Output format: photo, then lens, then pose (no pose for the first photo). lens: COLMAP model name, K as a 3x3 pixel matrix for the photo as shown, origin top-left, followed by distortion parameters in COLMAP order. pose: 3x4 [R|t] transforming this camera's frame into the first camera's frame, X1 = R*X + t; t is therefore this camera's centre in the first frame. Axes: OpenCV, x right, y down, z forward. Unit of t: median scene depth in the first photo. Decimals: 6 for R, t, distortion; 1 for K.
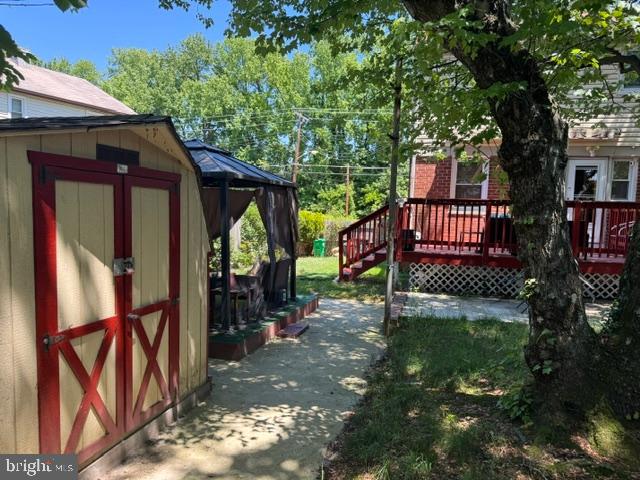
lens RADIAL K [[449.4, 0, 321.1], [0, 449.4, 241.4], [0, 0, 1]] dist [0.035064, -0.021838]
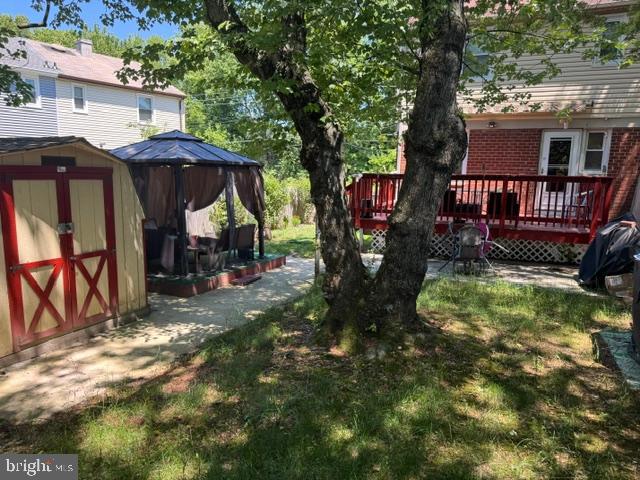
lens RADIAL K [[449.4, 0, 318.0], [0, 449.4, 239.8], [0, 0, 1]] dist [0.035064, -0.021838]
pose [[0.988987, 0.013085, -0.147422, 0.422247], [-0.002228, 0.997287, 0.073577, -0.015931], [0.147984, -0.072438, 0.986333, -0.295024]]
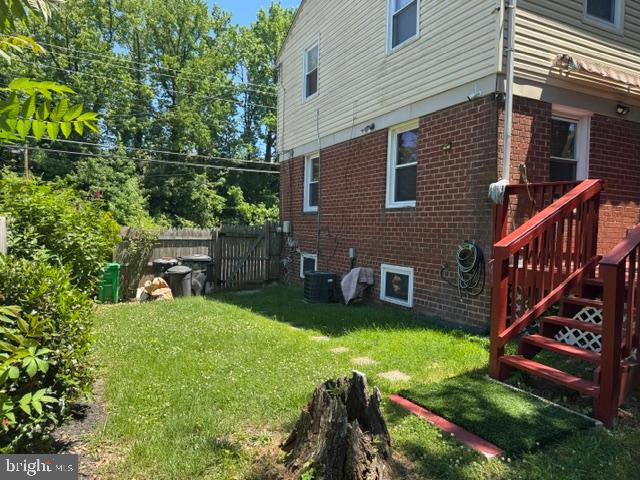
lens RADIAL K [[449.4, 0, 321.2], [0, 449.4, 242.1], [0, 0, 1]] dist [0.035064, -0.021838]
pose [[0.737863, -0.040550, 0.673731, -0.699831], [0.047633, 0.998833, 0.007949, -0.100370], [-0.673267, 0.026227, 0.738934, 1.898931]]
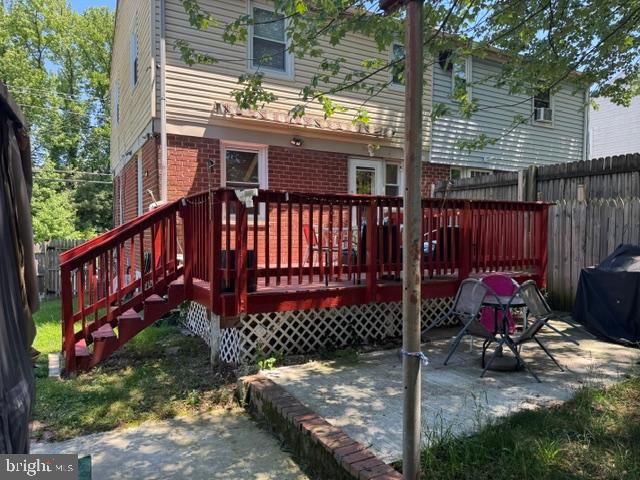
lens RADIAL K [[449.4, 0, 323.0], [0, 449.4, 245.3], [0, 0, 1]] dist [0.035064, -0.021838]
pose [[0.713429, -0.050215, 0.698926, -0.191791], [0.070578, 0.997506, -0.000376, -0.048365], [-0.697164, 0.049597, 0.715194, 0.998780]]
